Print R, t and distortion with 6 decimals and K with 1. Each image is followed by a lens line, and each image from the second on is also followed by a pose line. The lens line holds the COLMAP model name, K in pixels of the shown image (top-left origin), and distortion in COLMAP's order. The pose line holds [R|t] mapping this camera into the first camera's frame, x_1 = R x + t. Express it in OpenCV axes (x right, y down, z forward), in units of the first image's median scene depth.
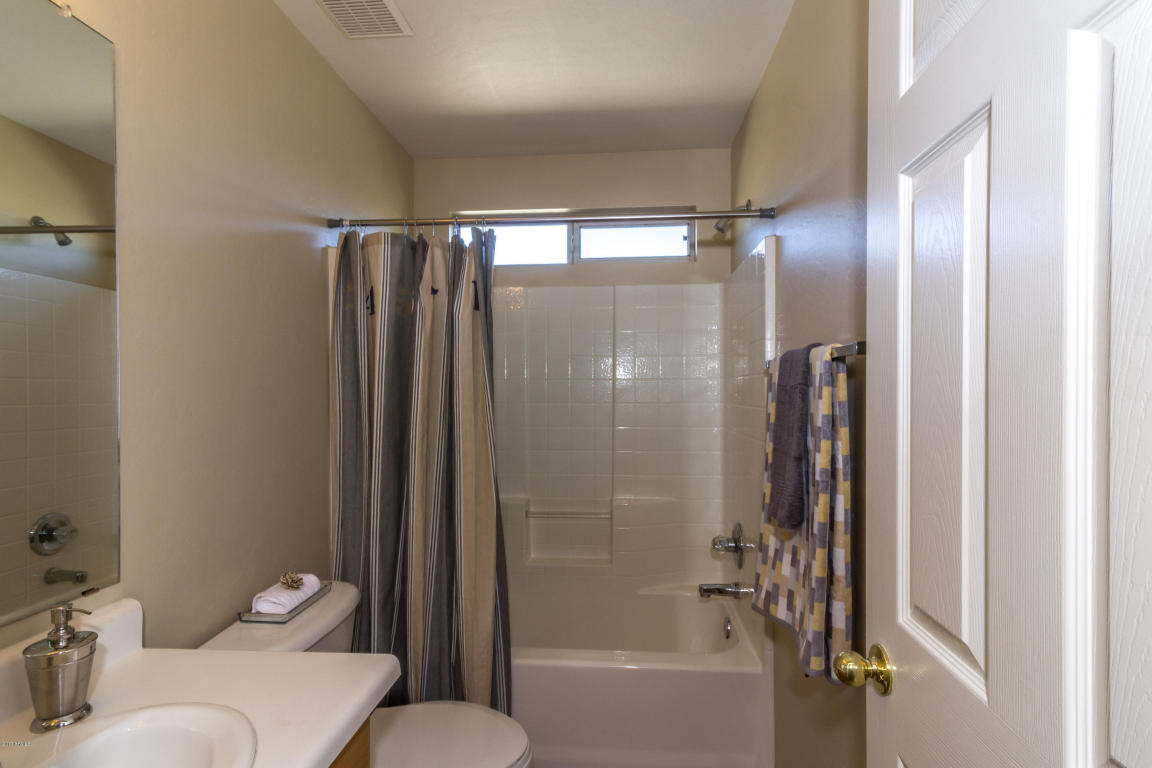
lens RADIAL K [[544.2, 0, 576.0], [0, 544.2, 384.0], [0, 0, 1]] dist [0.002407, 0.001557]
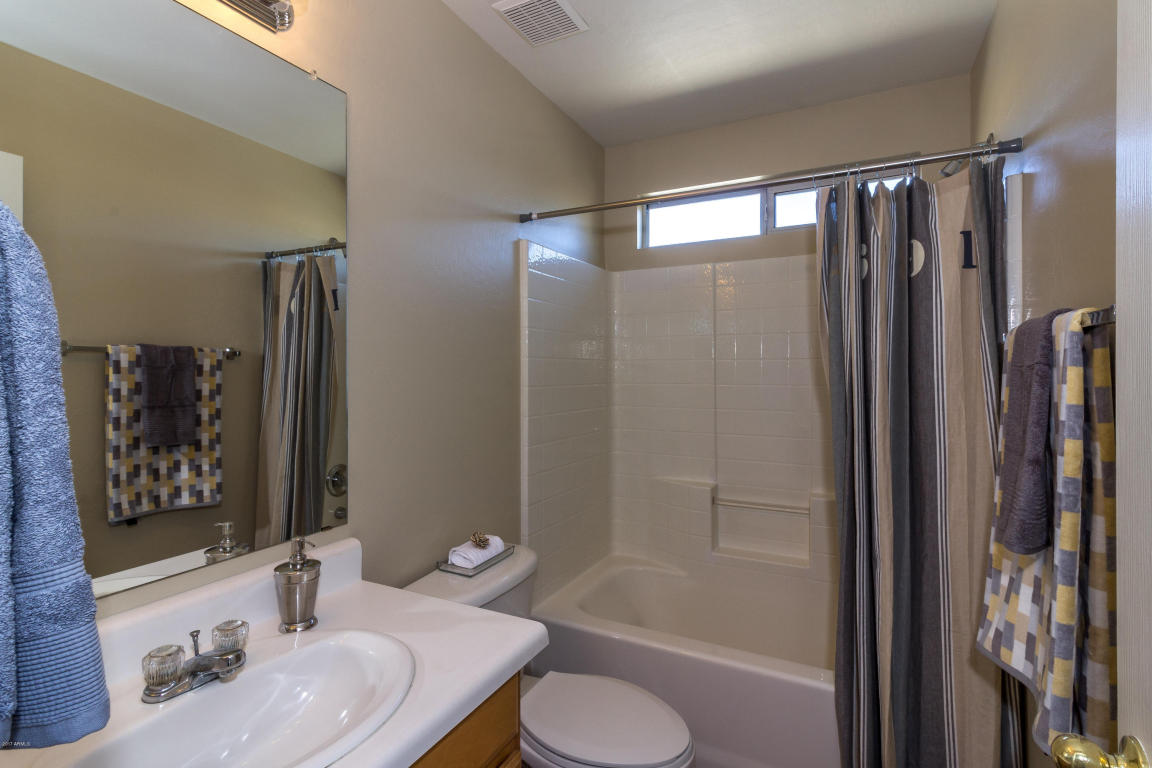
lens RADIAL K [[542.3, 0, 577.0], [0, 542.3, 361.7], [0, 0, 1]] dist [0.000629, -0.000243]
pose [[0.921388, -0.003361, -0.388630, 0.104841], [0.000807, 0.999977, -0.006733, 0.001860], [0.388644, 0.005890, 0.921369, 0.051747]]
